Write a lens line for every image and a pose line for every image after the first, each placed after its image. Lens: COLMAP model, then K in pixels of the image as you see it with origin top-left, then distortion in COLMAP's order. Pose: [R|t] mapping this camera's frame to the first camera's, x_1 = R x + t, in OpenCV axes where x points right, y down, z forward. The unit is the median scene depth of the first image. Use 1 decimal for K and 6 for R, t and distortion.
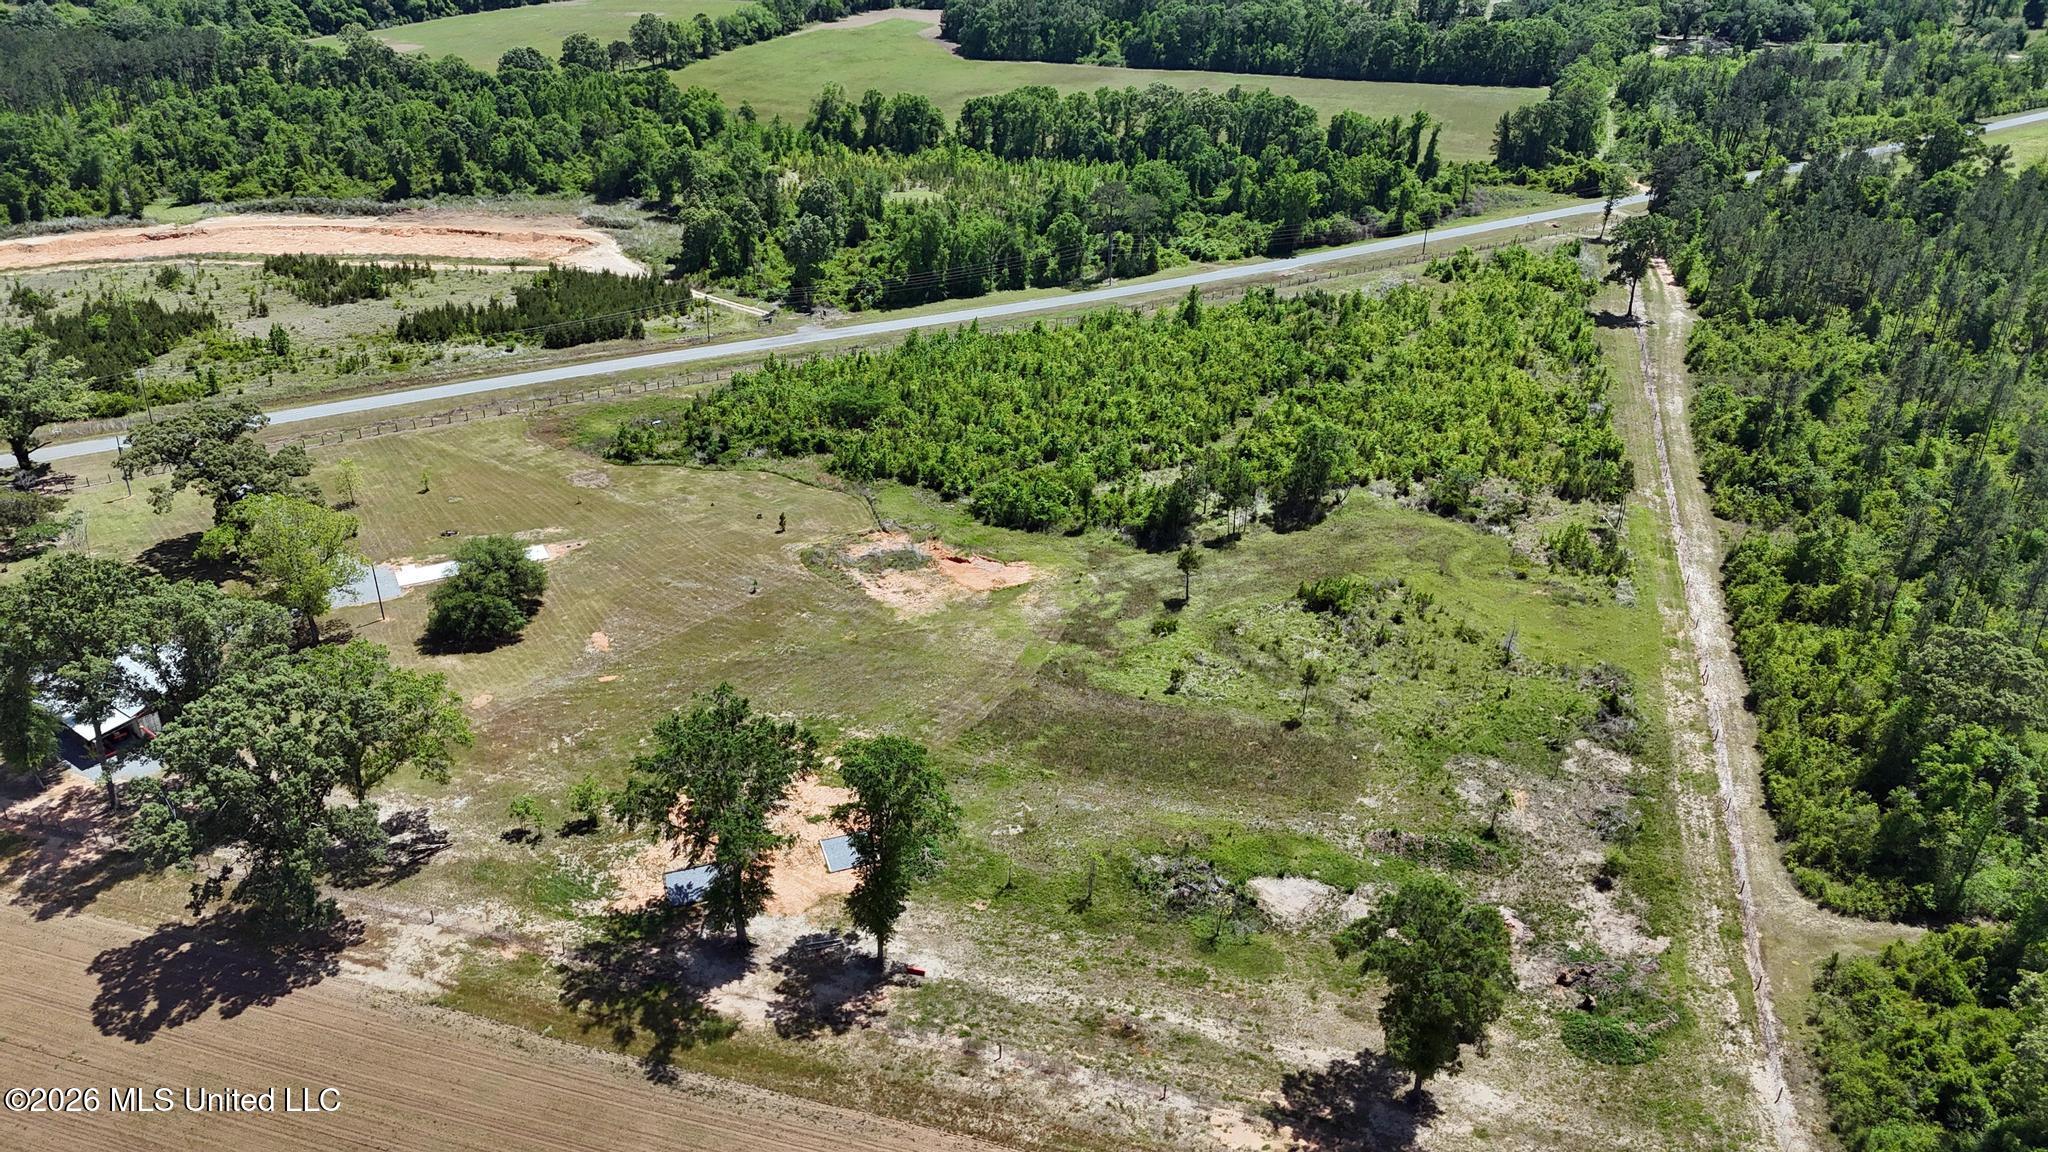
lens RADIAL K [[1505.1, 0, 1026.4], [0, 1505.1, 573.9], [0, 0, 1]] dist [0.075392, -0.073103]
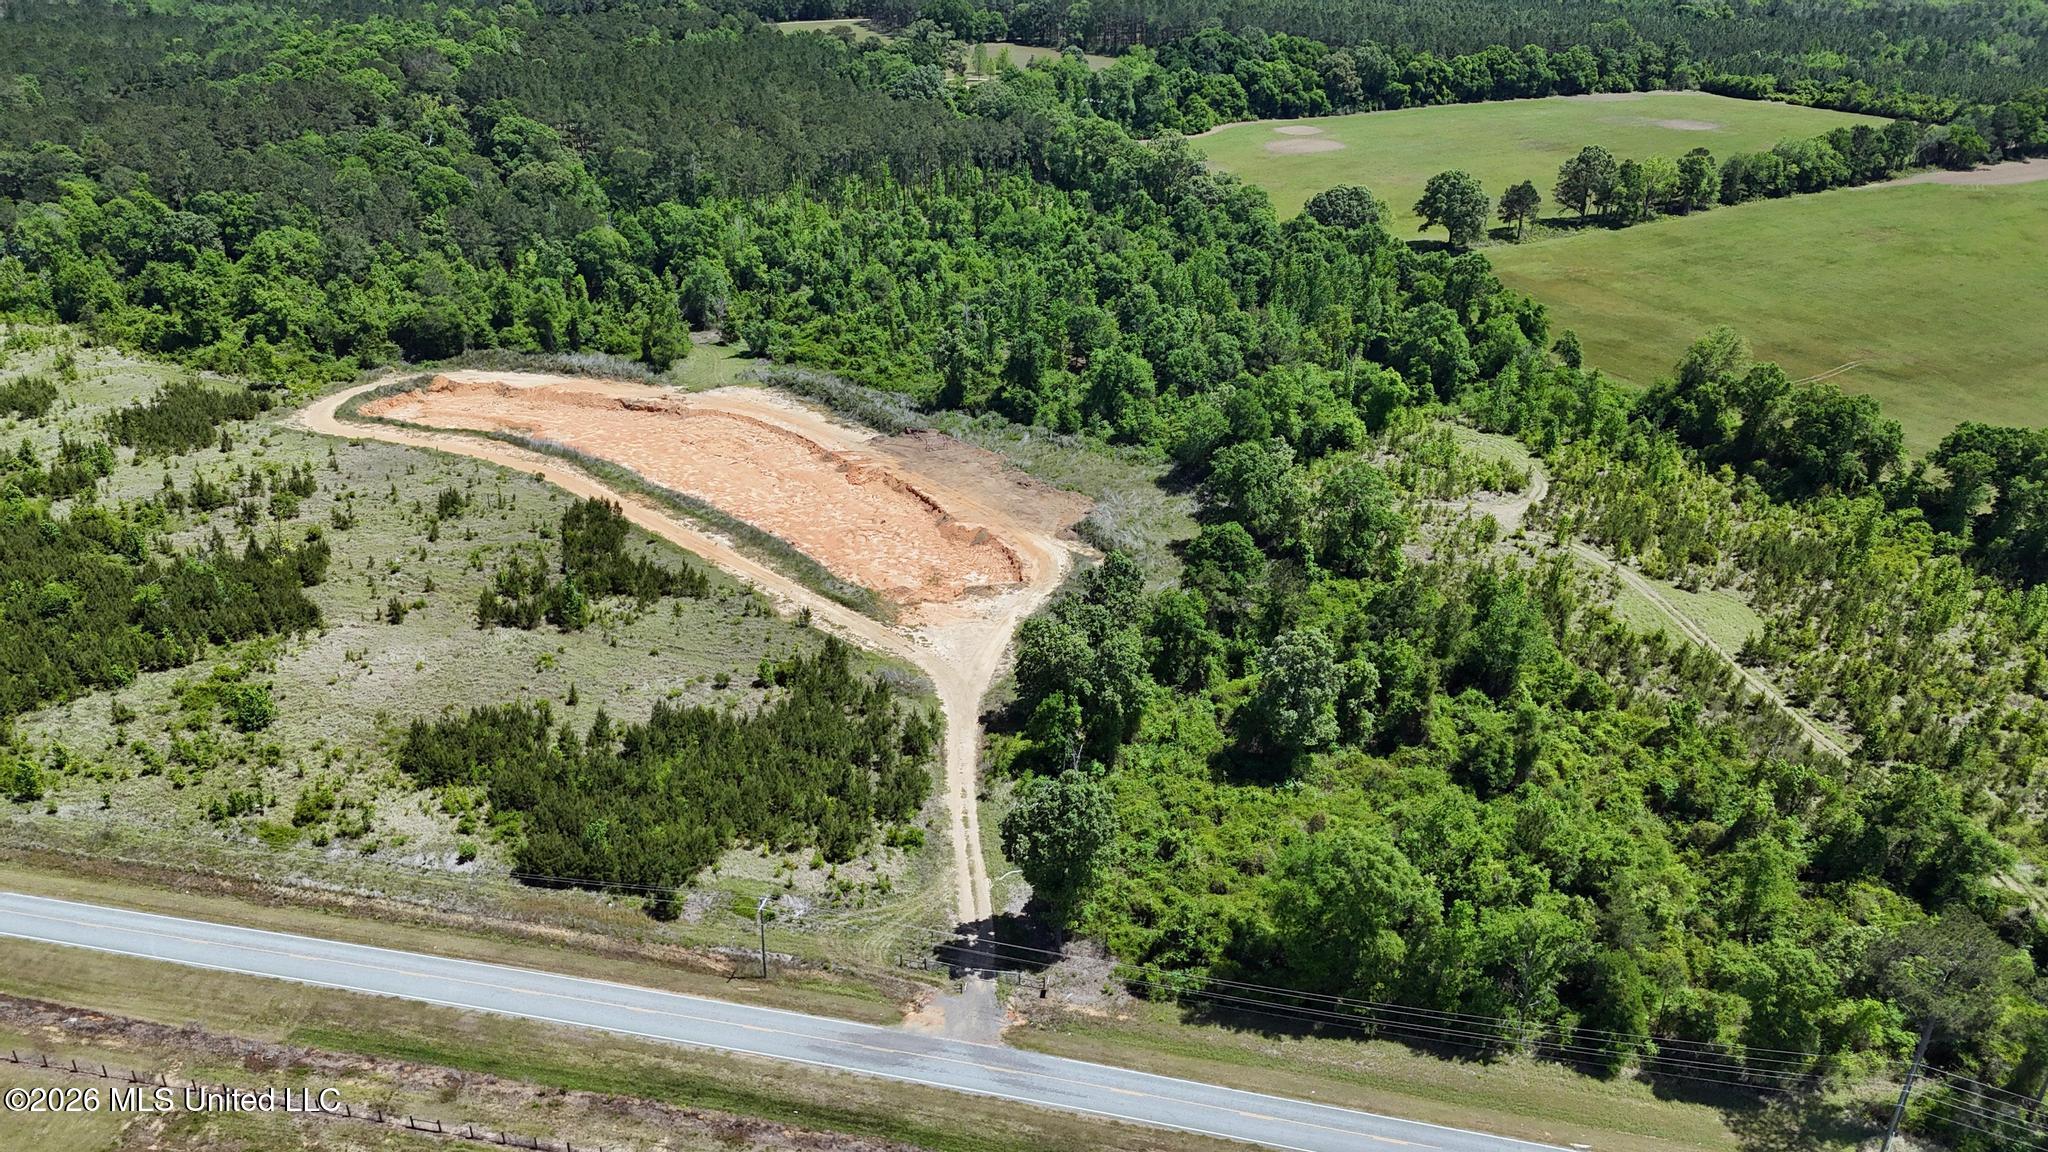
lens RADIAL K [[1505.1, 0, 1030.9], [0, 1505.1, 565.1], [0, 0, 1]] dist [0.075392, -0.073103]
pose [[0.724448, 0.300130, -0.620562, 0.088388], [-0.313600, 0.945182, 0.091031, -0.279980], [0.613865, 0.128661, 0.778856, 0.534750]]
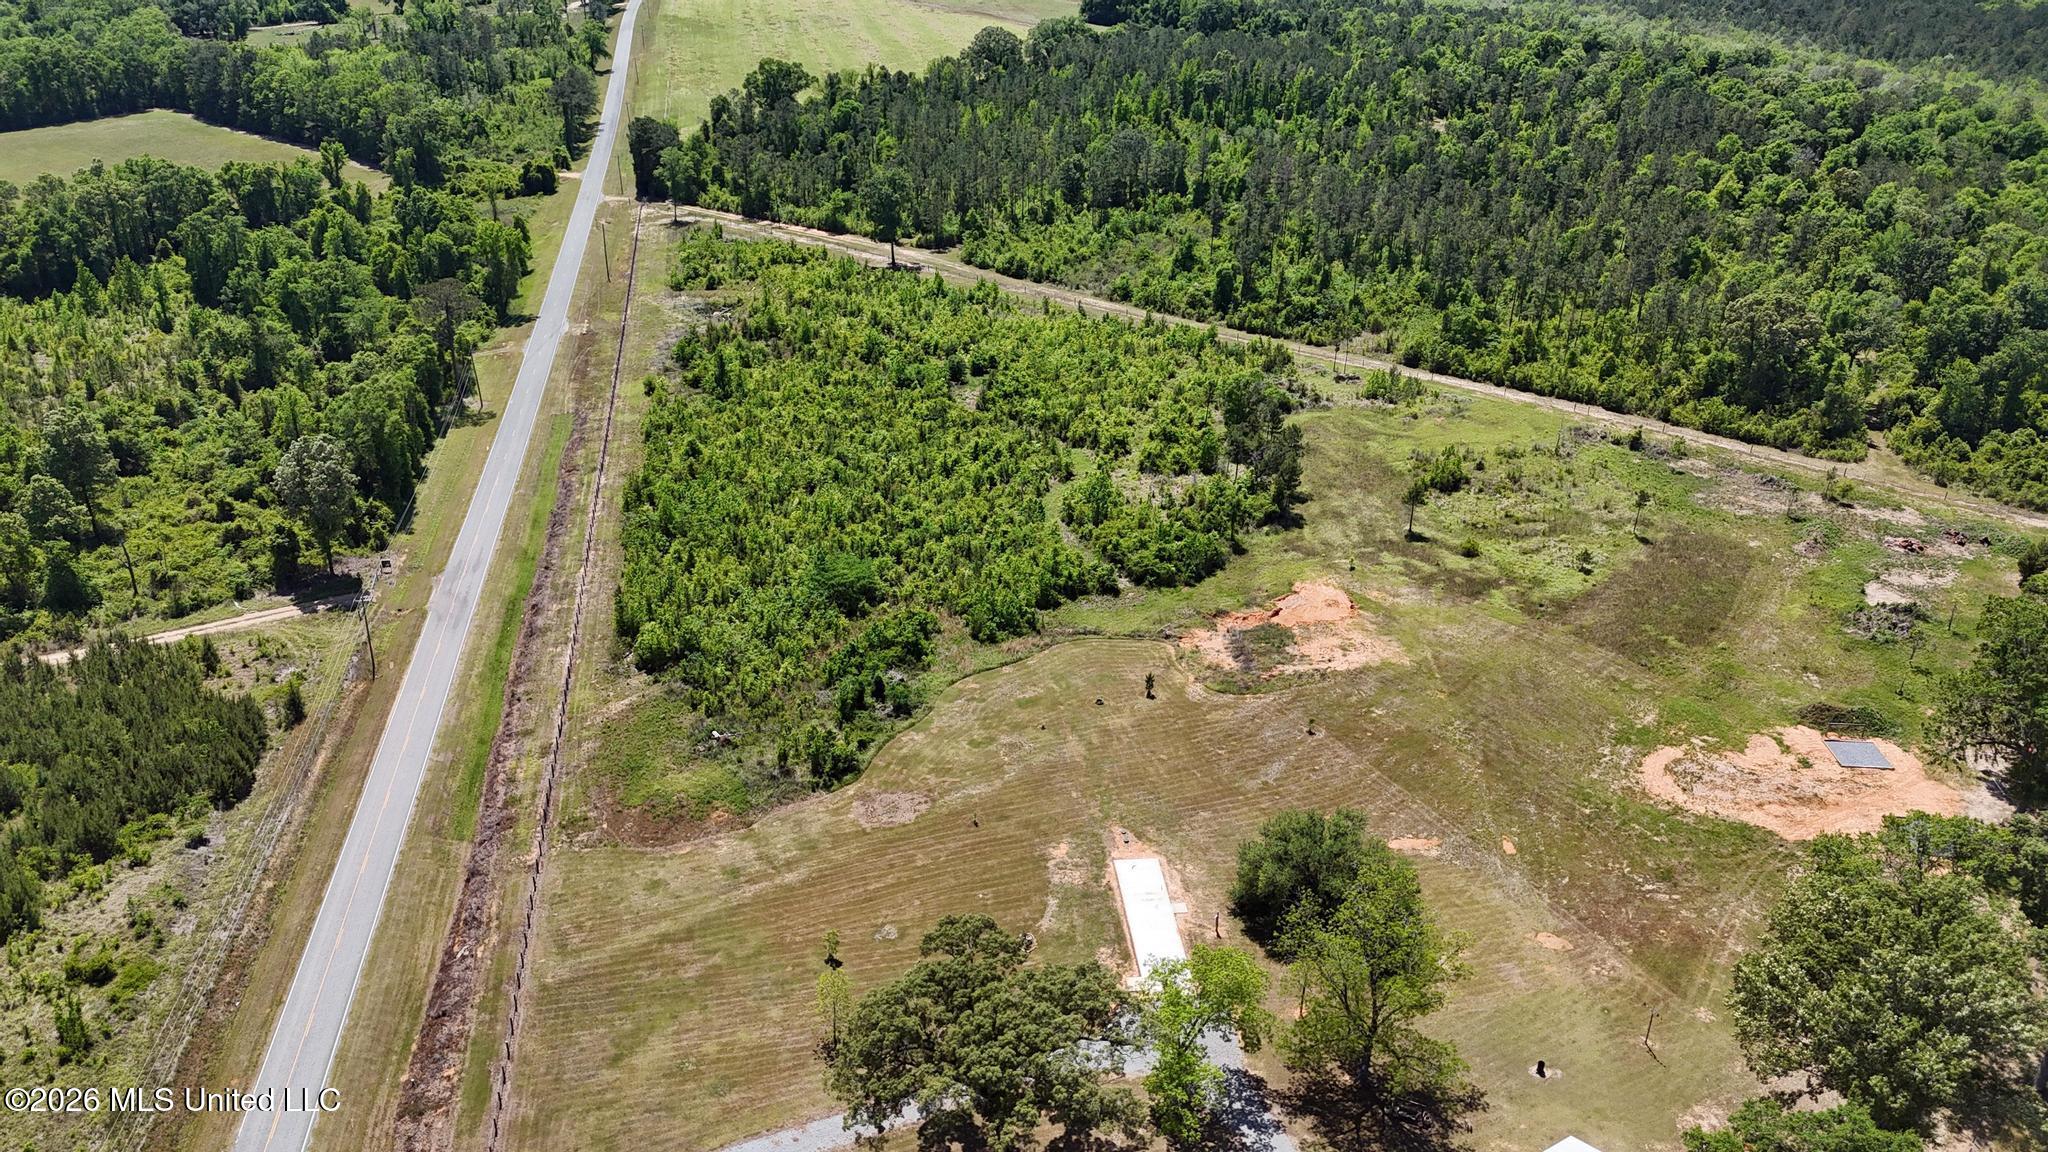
lens RADIAL K [[1505.1, 0, 1029.8], [0, 1505.1, 582.5], [0, 0, 1]] dist [0.075392, -0.073103]
pose [[0.374643, -0.432935, 0.819884, -0.489460], [0.414814, 0.869116, 0.269383, -0.193677], [-0.829200, 0.239177, 0.505195, 0.367004]]
